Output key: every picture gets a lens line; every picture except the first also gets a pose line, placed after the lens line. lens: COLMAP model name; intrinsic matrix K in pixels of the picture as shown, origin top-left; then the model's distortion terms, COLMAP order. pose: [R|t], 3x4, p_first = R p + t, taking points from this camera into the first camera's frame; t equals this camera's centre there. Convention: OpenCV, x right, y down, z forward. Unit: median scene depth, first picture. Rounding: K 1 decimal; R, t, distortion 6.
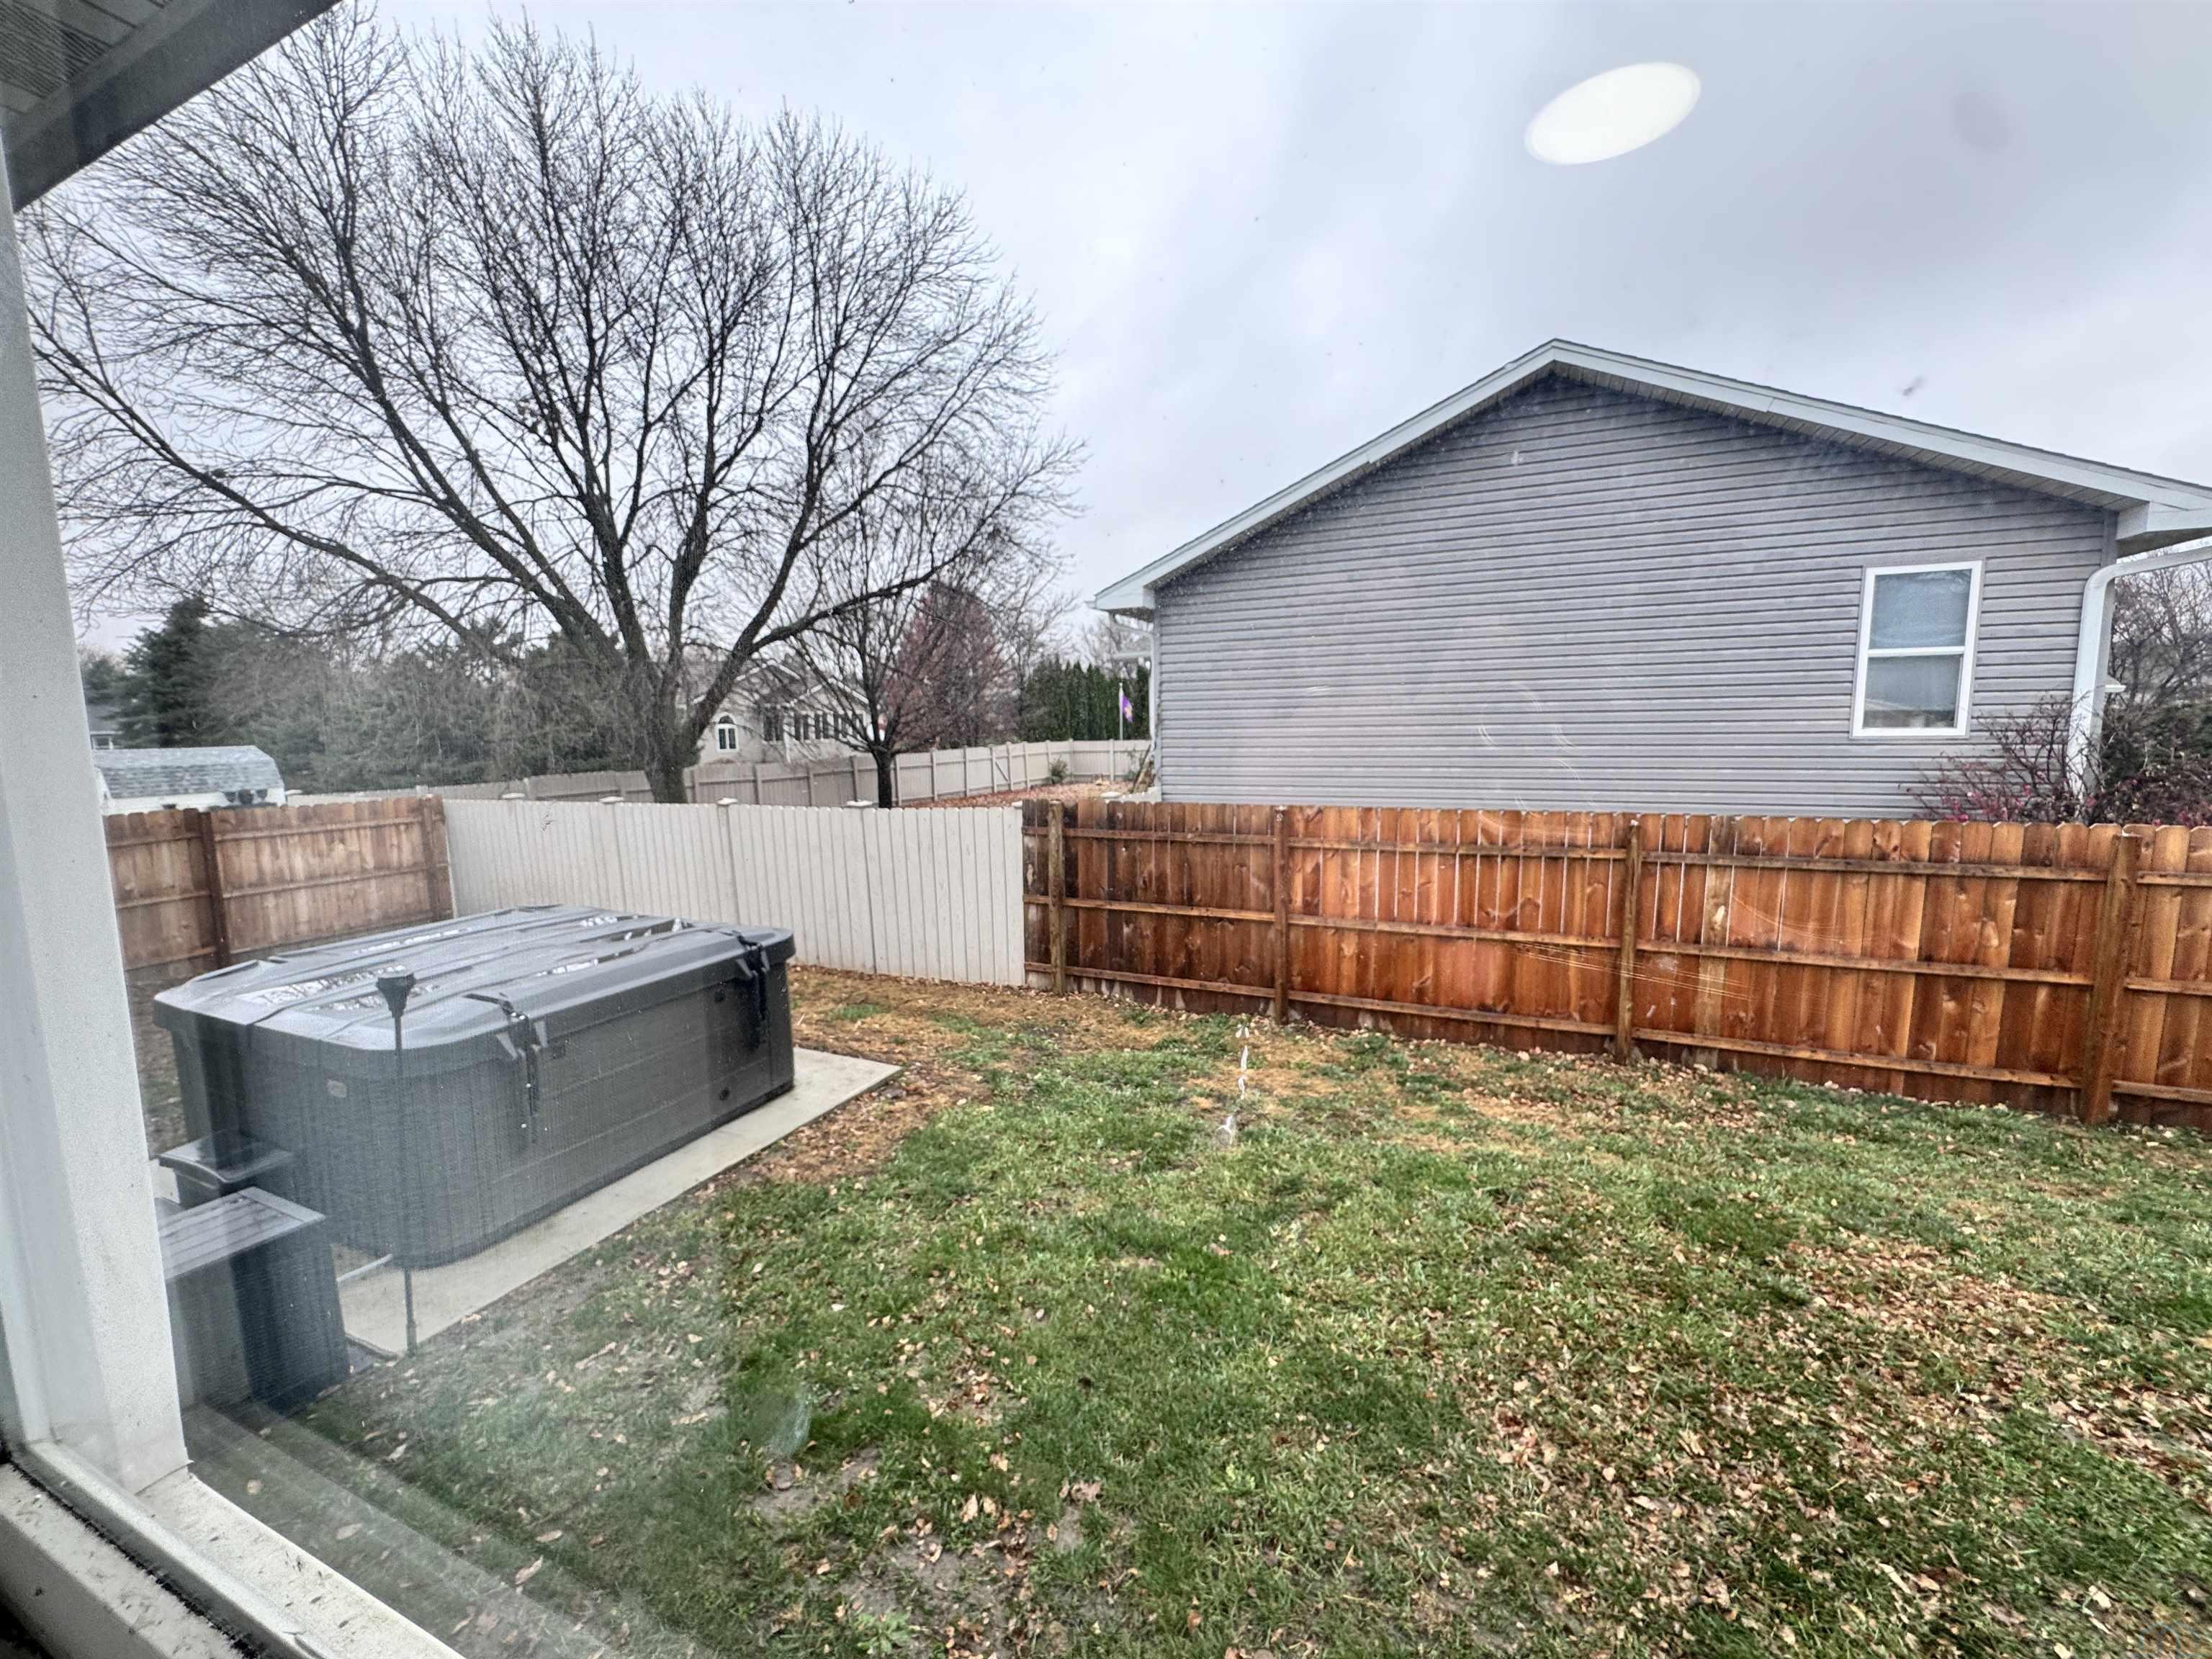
lens RADIAL K [[891.2, 0, 1107.2], [0, 891.2, 831.6], [0, 0, 1]] dist [-0.007741, 0.000109]
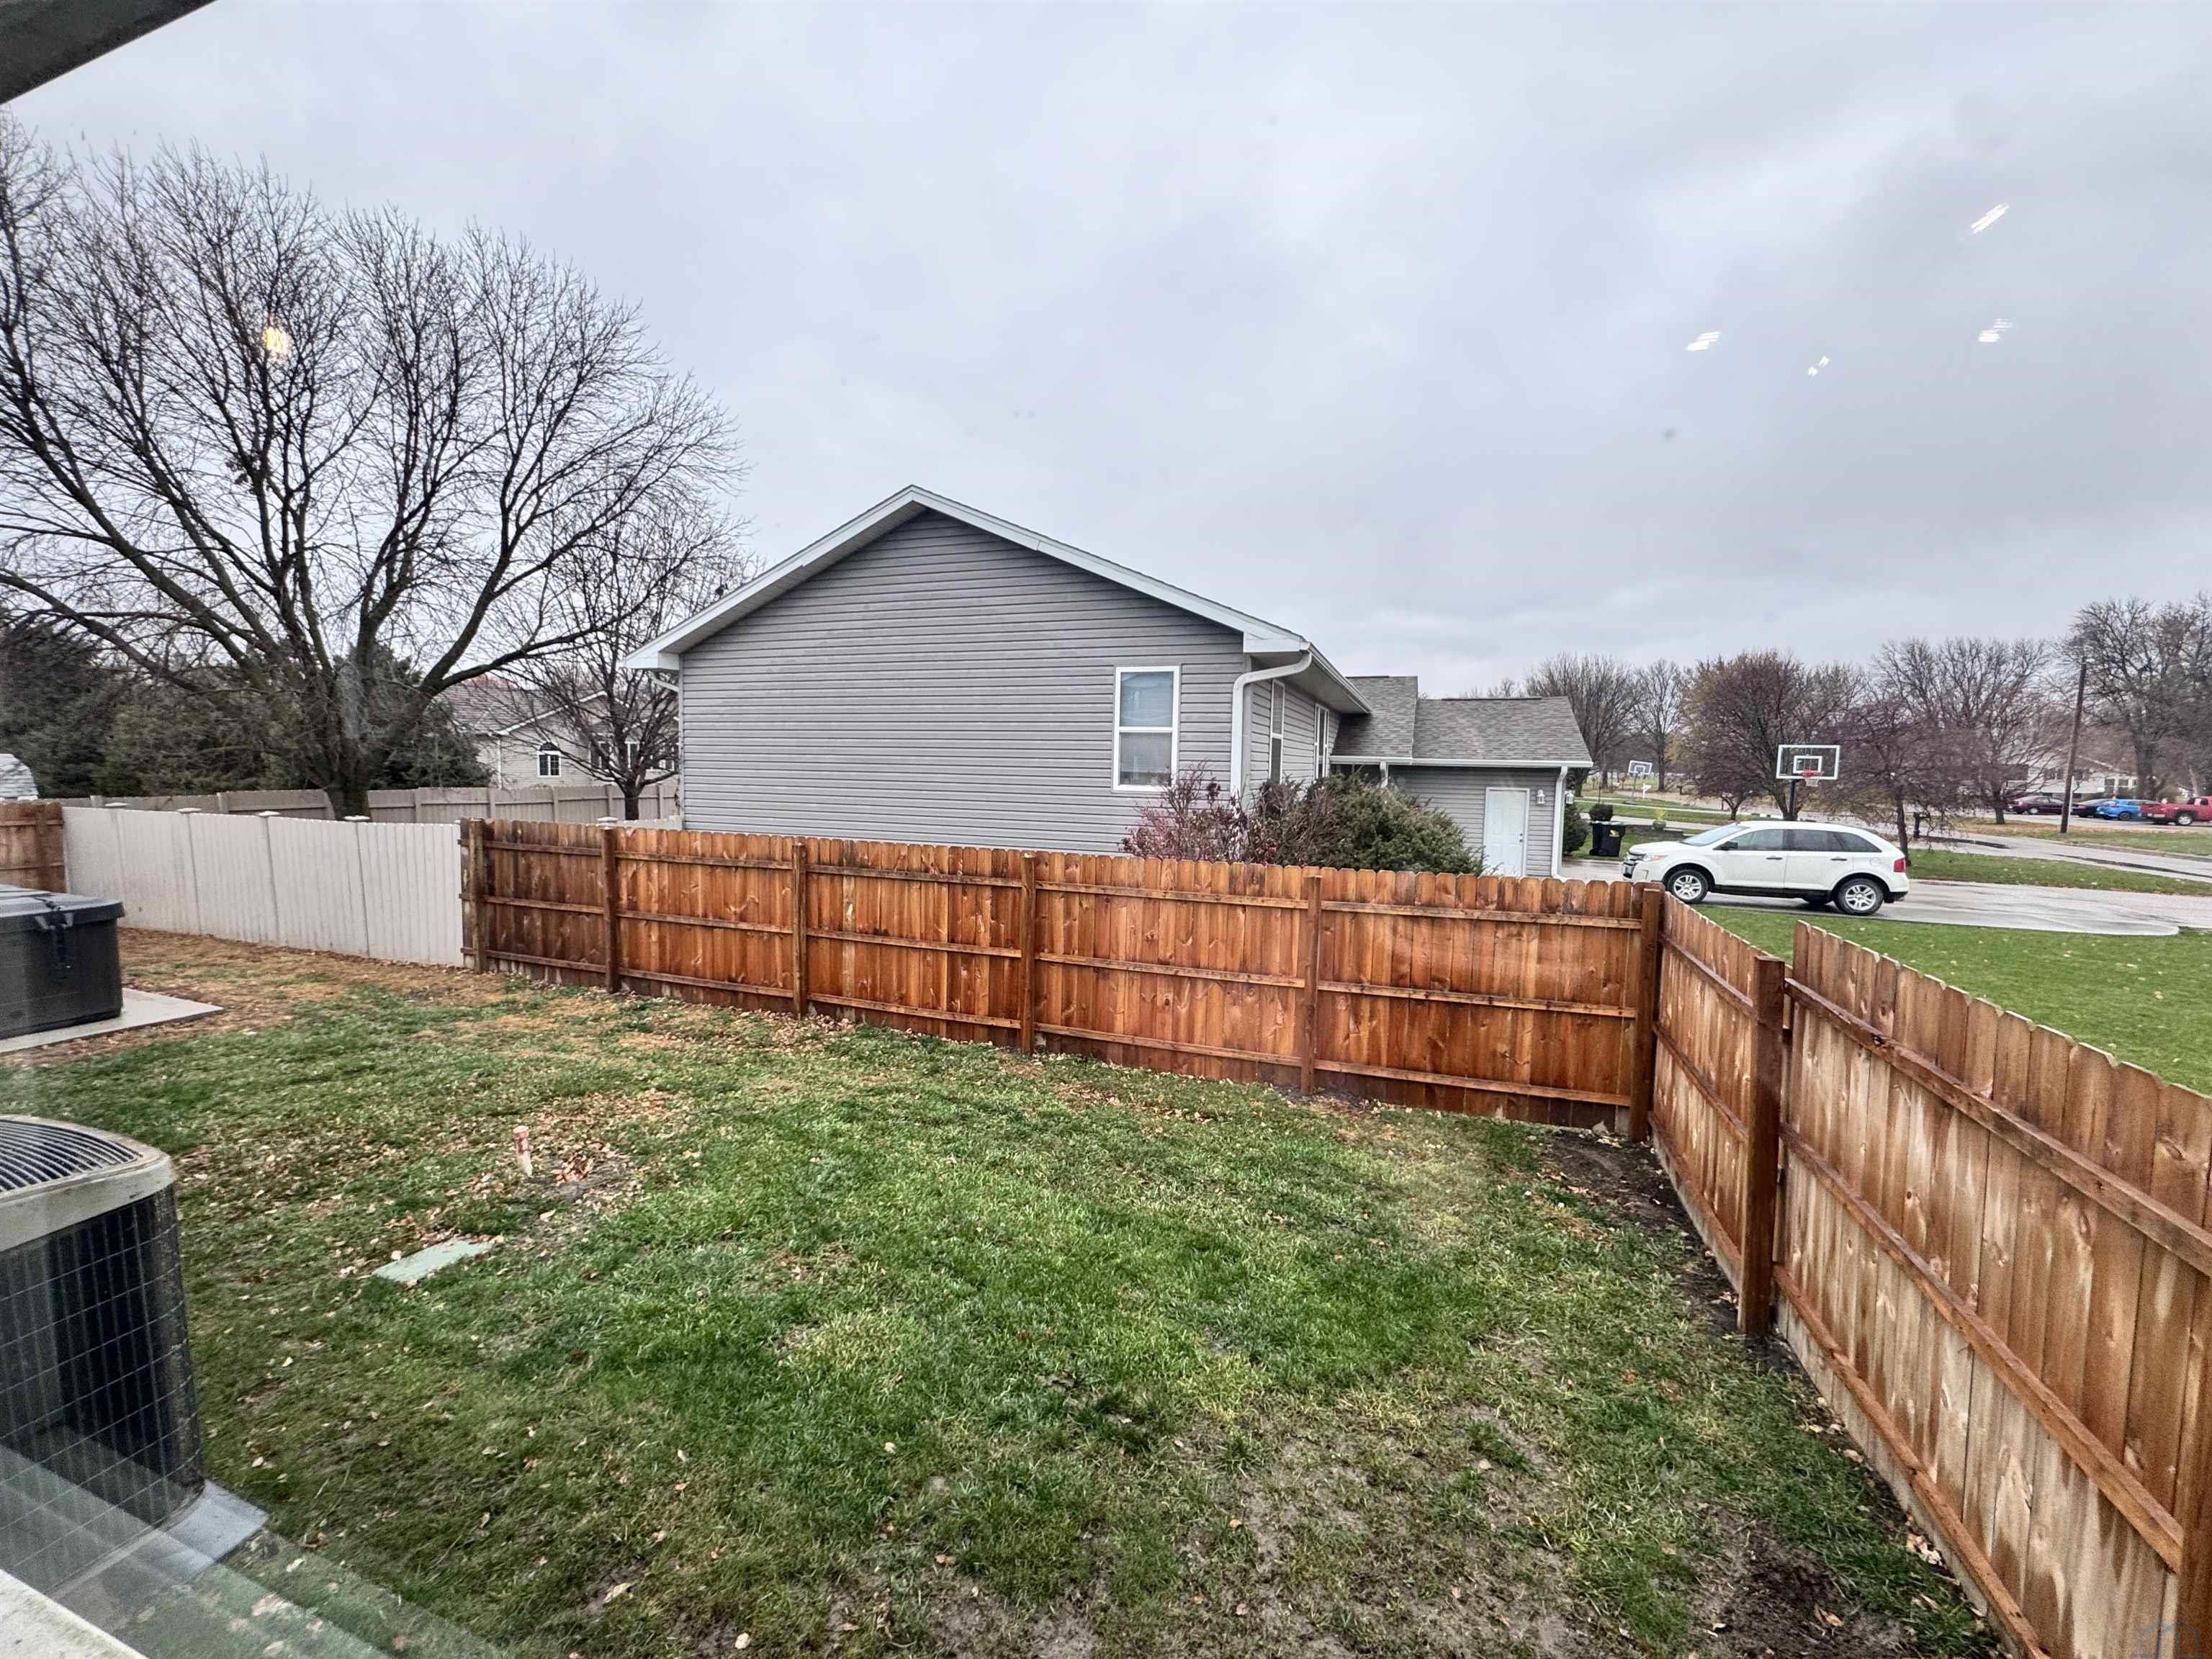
lens RADIAL K [[891.2, 0, 1102.5], [0, 891.2, 829.5], [0, 0, 1]] dist [-0.007741, 0.000109]
pose [[0.996547, 0.031977, 0.076628, 0.838931], [-0.028172, 0.998340, -0.050228, 0.021737], [-0.078107, 0.047896, 0.995794, -0.386114]]
